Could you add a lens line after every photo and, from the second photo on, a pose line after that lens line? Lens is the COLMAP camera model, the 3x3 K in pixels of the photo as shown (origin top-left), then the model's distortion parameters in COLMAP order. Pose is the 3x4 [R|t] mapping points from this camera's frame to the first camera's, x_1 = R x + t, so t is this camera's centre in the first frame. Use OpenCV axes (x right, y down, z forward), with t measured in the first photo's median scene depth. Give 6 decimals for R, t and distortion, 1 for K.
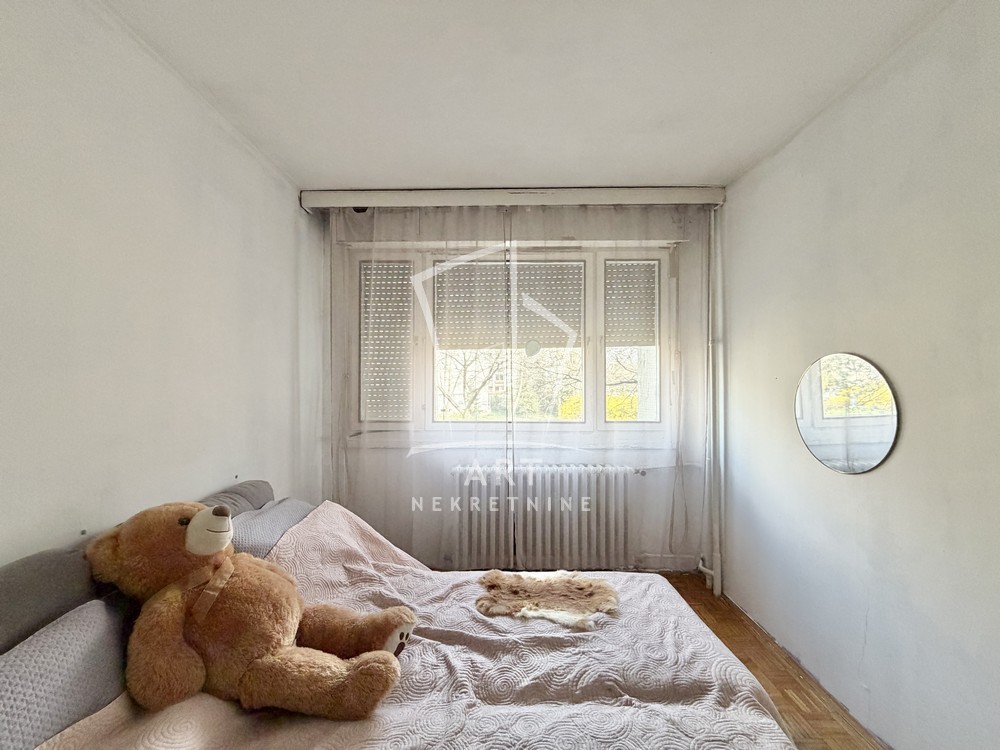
lens RADIAL K [[407.3, 0, 500.0], [0, 407.3, 375.0], [0, 0, 1]] dist [-0.000164, -0.000050]
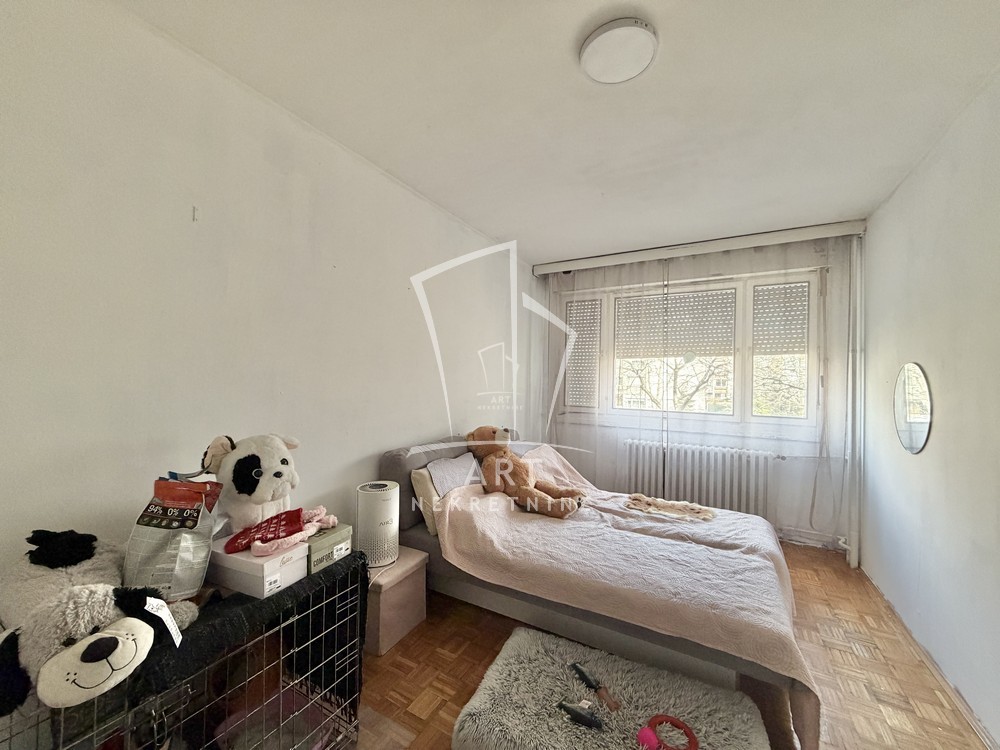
lens RADIAL K [[398.0, 0, 495.5], [0, 398.0, 377.2], [0, 0, 1]] dist [0.000445, 0.000378]
pose [[0.870786, 0.015789, -0.491409, 0.193917], [-0.016774, 0.999856, 0.002402, 0.007917], [0.491377, 0.006152, 0.870925, -0.512554]]
